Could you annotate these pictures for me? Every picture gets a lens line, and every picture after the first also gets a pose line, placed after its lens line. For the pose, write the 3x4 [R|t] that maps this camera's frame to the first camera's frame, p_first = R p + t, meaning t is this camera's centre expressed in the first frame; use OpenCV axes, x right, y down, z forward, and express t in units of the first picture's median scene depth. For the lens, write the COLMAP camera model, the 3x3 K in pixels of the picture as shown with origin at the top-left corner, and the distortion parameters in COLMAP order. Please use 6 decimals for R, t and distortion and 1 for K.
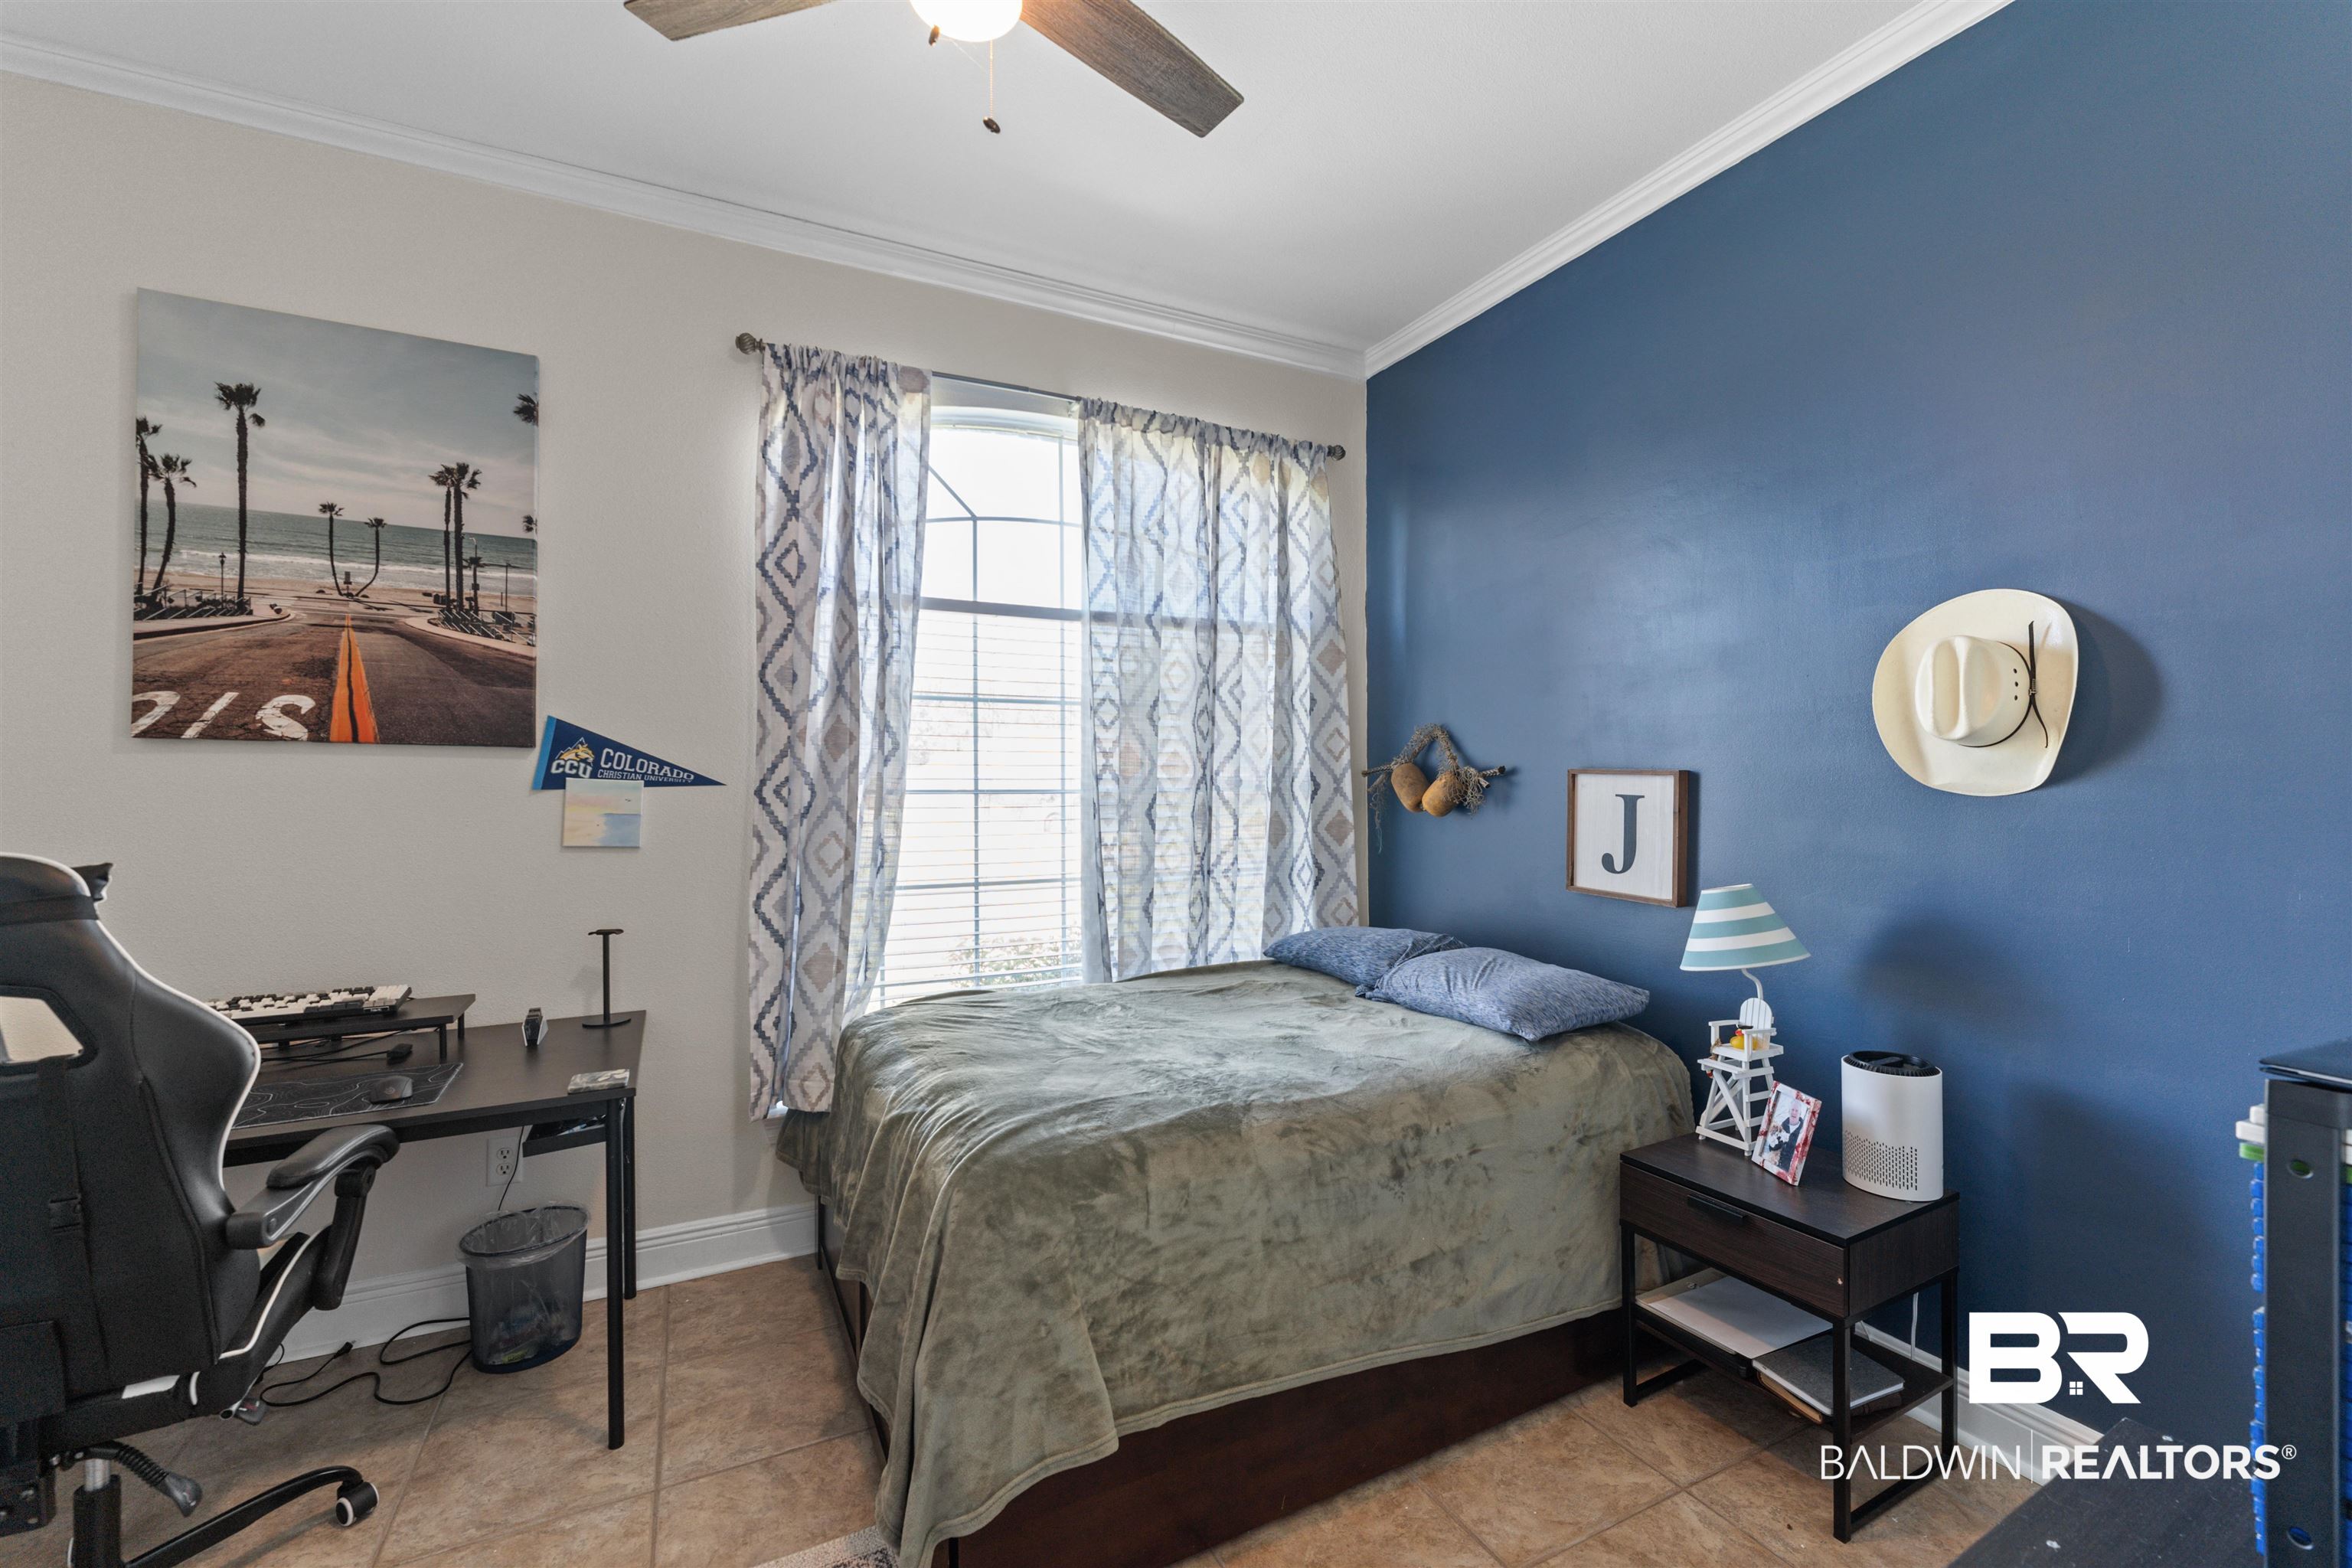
lens RADIAL K [[960.2, 0, 1189.5], [0, 960.2, 781.1], [0, 0, 1]] dist [-0.000852, -0.000429]
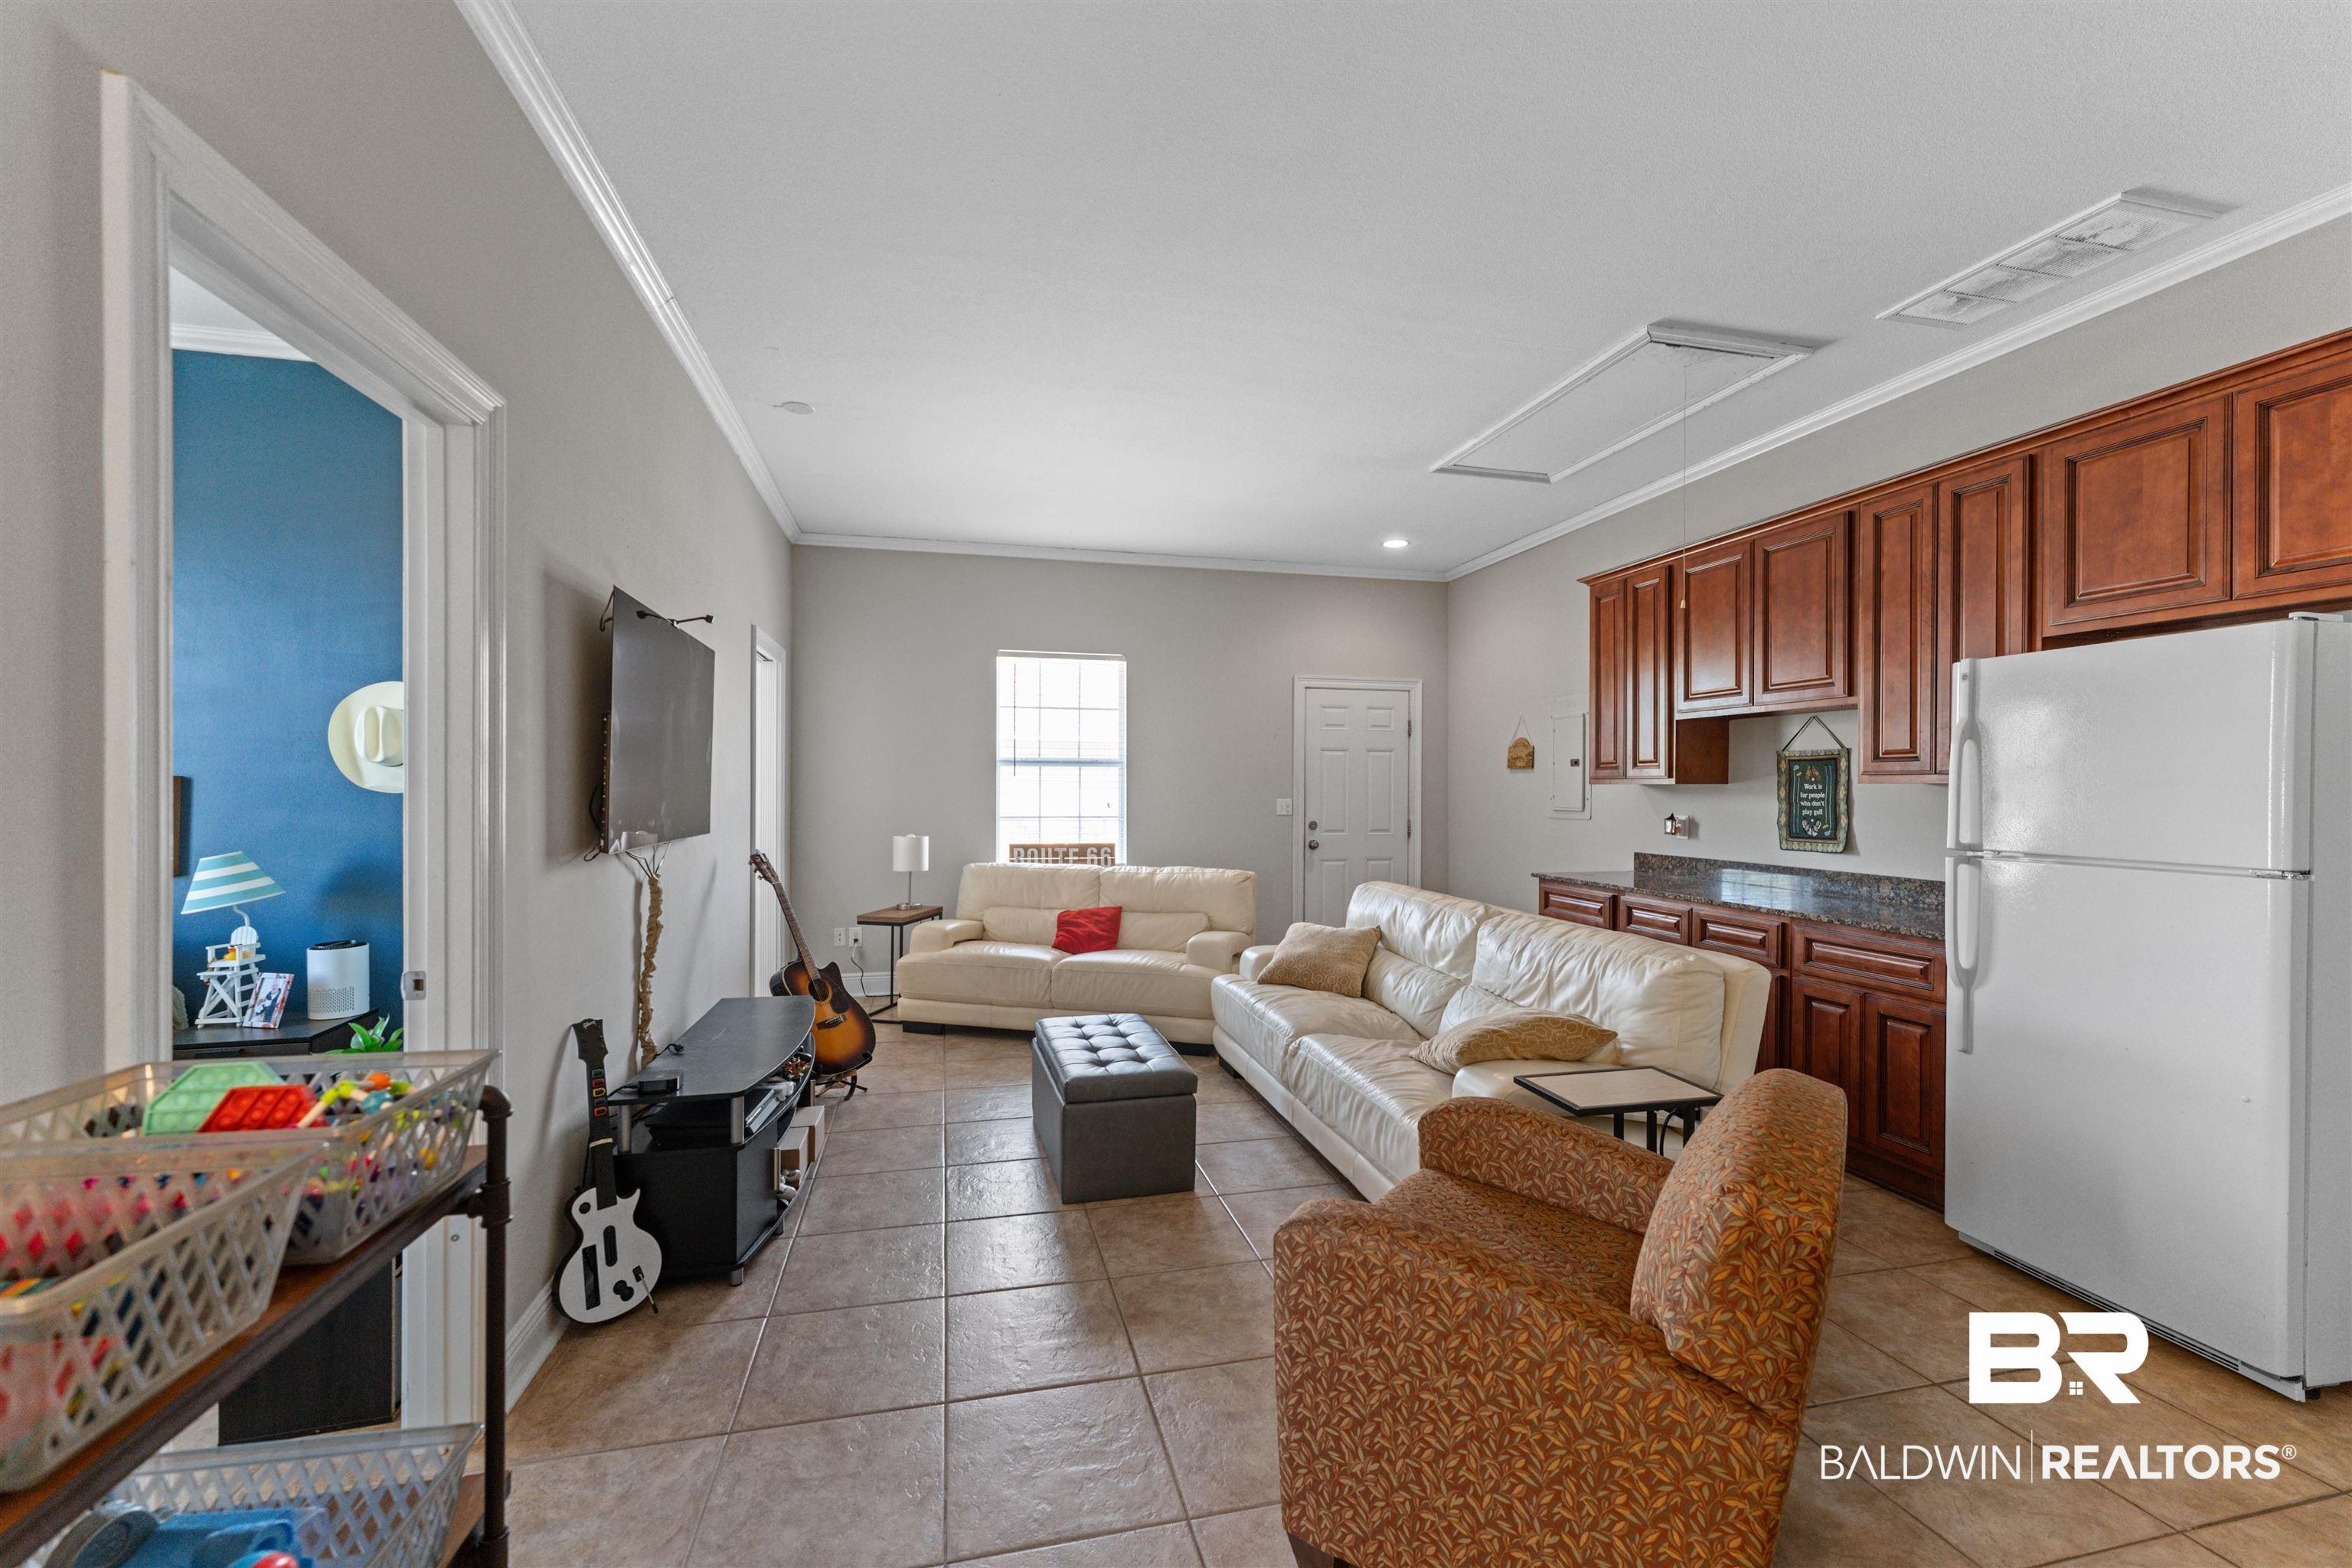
lens RADIAL K [[960.2, 0, 1185.8], [0, 960.2, 790.9], [0, 0, 1]] dist [-0.000852, -0.000429]
pose [[0.229333, 0.002061, 0.973346, -0.571461], [-0.002435, 0.999996, -0.001544, 0.009818], [-0.973345, -0.002016, 0.229337, -0.836522]]
